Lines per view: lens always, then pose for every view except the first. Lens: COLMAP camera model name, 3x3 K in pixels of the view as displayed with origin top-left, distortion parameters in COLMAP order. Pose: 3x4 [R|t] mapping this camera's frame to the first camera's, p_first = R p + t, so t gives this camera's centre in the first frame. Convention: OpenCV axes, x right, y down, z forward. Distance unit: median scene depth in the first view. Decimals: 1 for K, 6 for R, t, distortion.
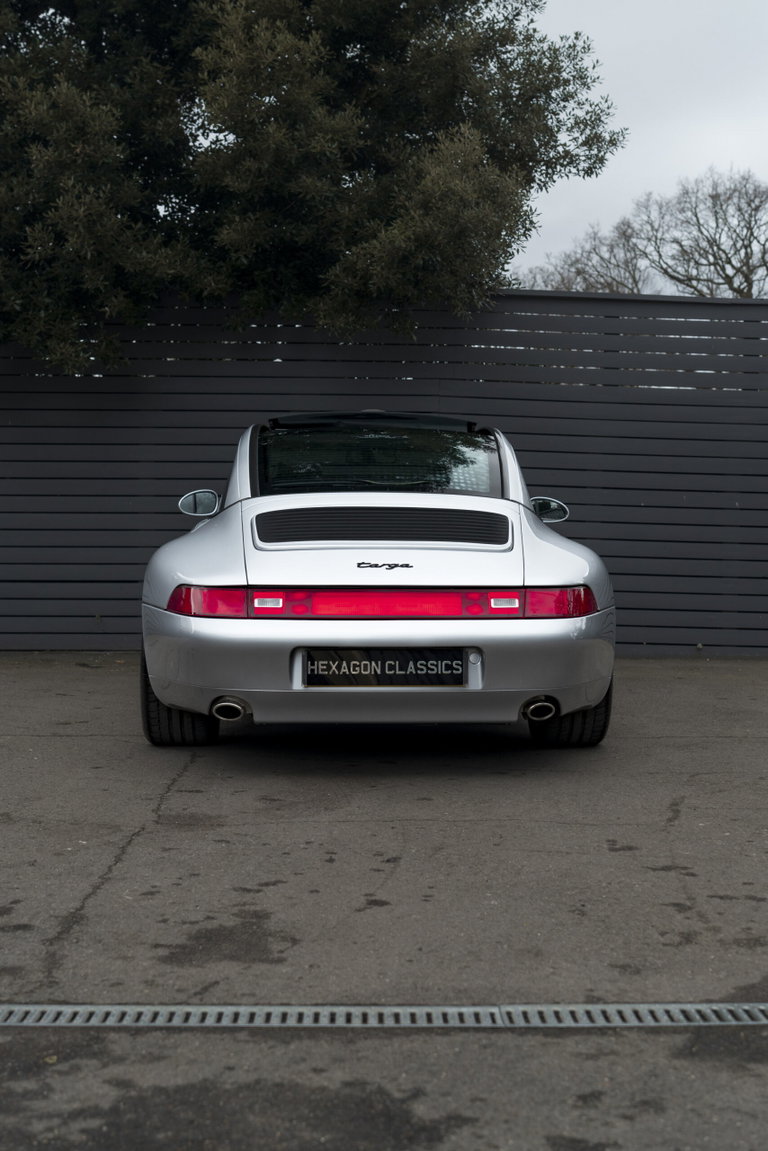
lens RADIAL K [[1474.5, 0, 422.8], [0, 1474.5, 563.3], [0, 0, 1]] dist [0.021059, 0.000000]
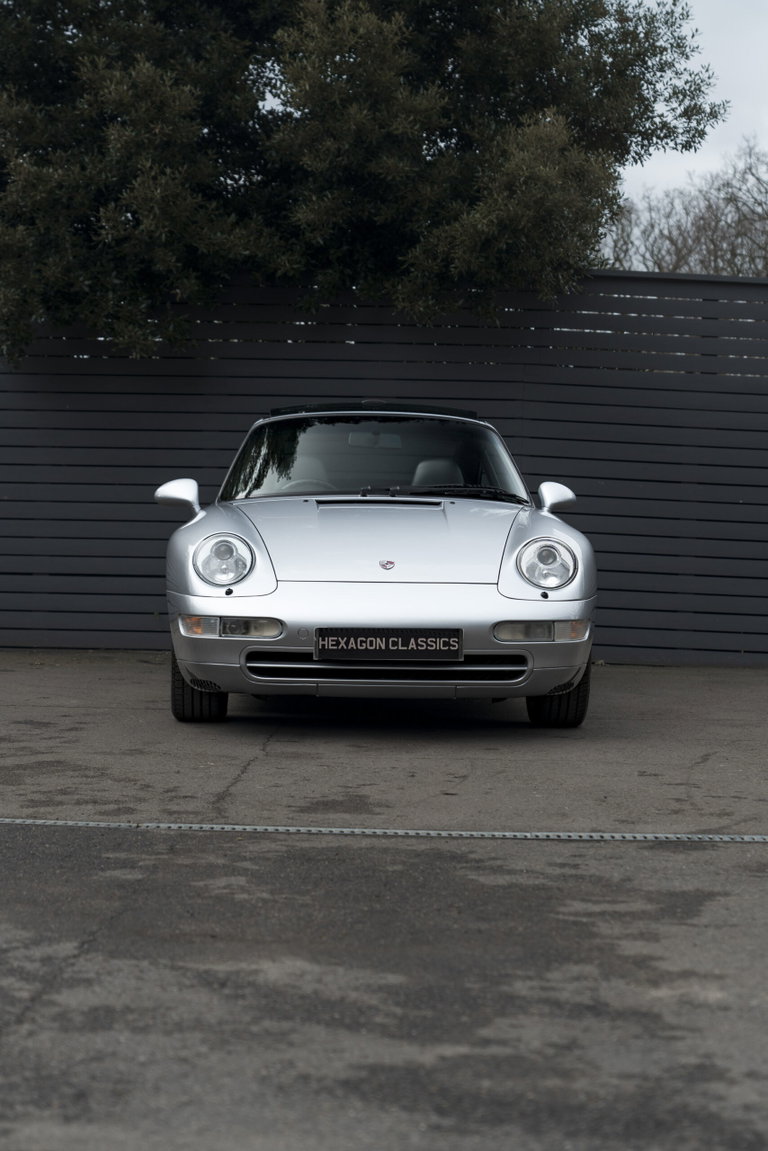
lens RADIAL K [[2053.3, 0, 444.6], [0, 2053.3, 590.0], [0, 0, 1]] dist [-0.036846, 0.000000]
pose [[0.999213, 0.014536, -0.036901, 0.012120], [-0.014486, 0.999894, 0.001611, 0.018395], [0.036920, -0.001075, 0.999318, -0.332649]]
